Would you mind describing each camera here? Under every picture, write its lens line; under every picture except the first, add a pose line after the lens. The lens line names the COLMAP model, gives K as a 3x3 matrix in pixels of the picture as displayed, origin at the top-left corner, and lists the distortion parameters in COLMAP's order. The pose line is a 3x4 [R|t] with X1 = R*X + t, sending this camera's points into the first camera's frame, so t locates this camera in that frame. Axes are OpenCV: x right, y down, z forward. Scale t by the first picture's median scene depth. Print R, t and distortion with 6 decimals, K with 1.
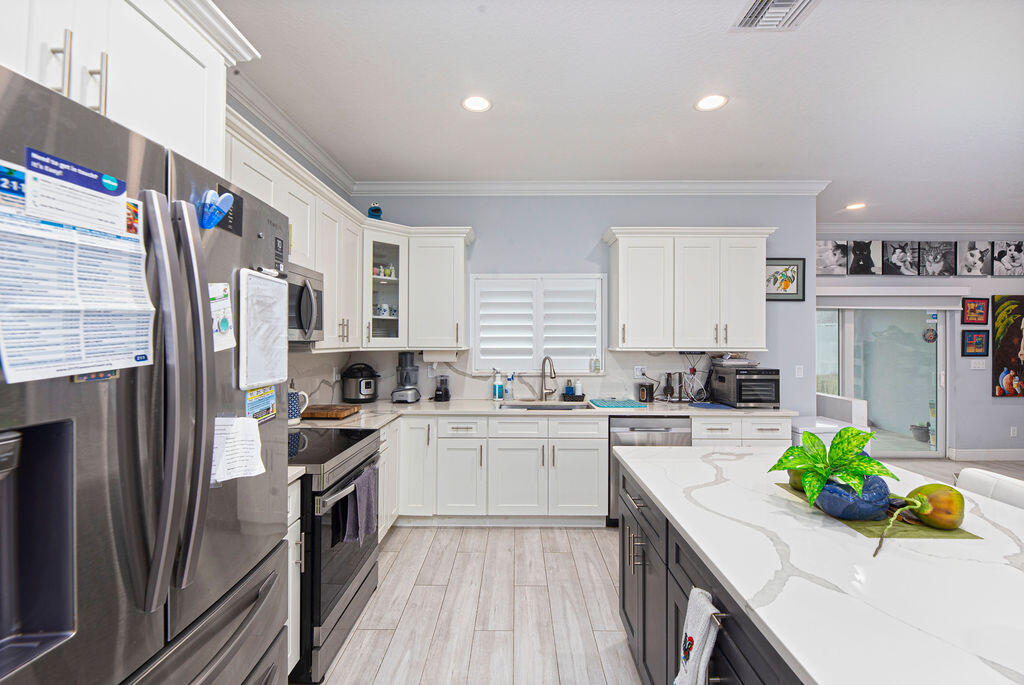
lens RADIAL K [[435.1, 0, 508.5], [0, 435.1, 335.0], [0, 0, 1]] dist [-0.001202, -0.002111]
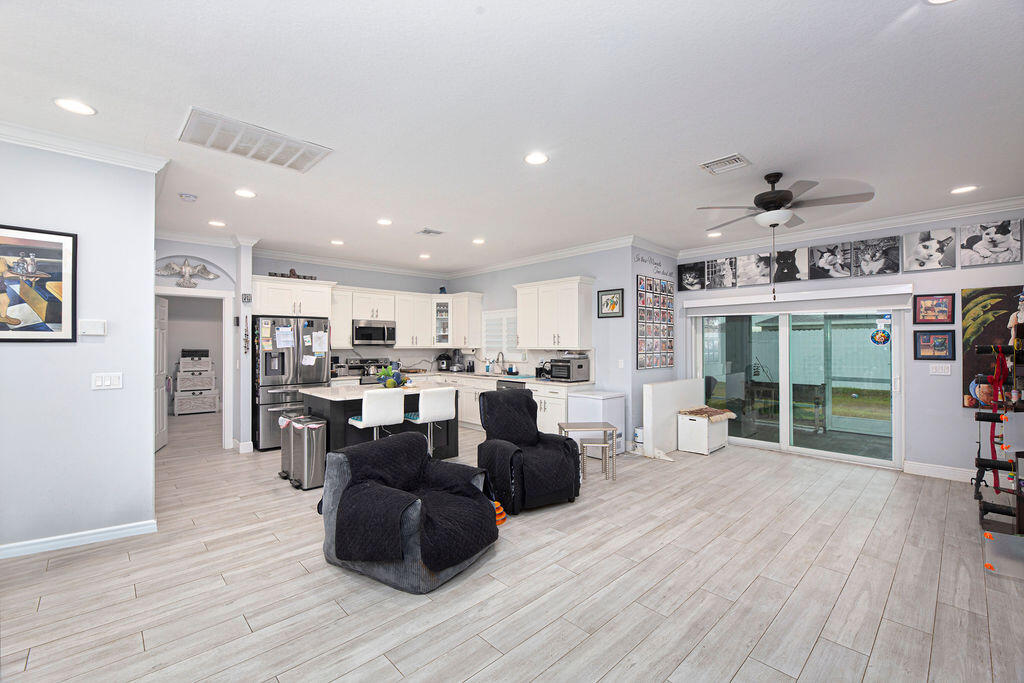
lens RADIAL K [[435.1, 0, 515.2], [0, 435.1, 342.8], [0, 0, 1]] dist [-0.001202, -0.002111]
pose [[0.695390, -0.004918, -0.718616, 1.505384], [0.011592, 0.999923, 0.004374, 0.000502], [0.718539, -0.011372, 0.695393, -0.319699]]
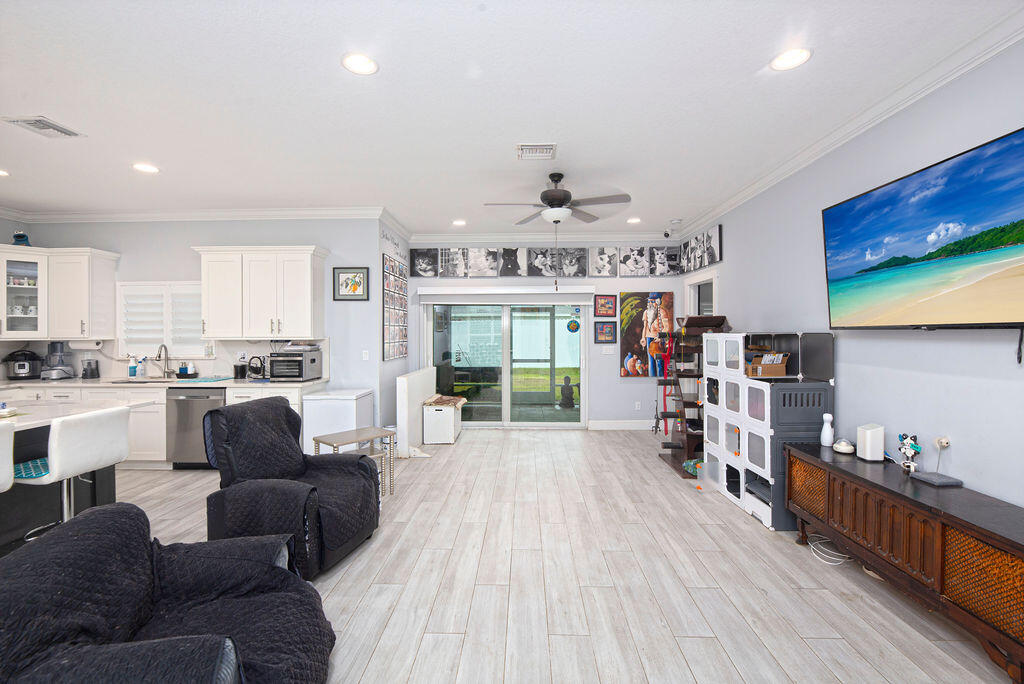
lens RADIAL K [[435.1, 0, 515.1], [0, 435.1, 334.4], [0, 0, 1]] dist [-0.001202, -0.002111]
pose [[0.999801, -0.006146, -0.018992, 1.141411], [0.006469, 0.999834, 0.017018, 0.003230], [0.018884, -0.017138, 0.999675, -0.287673]]
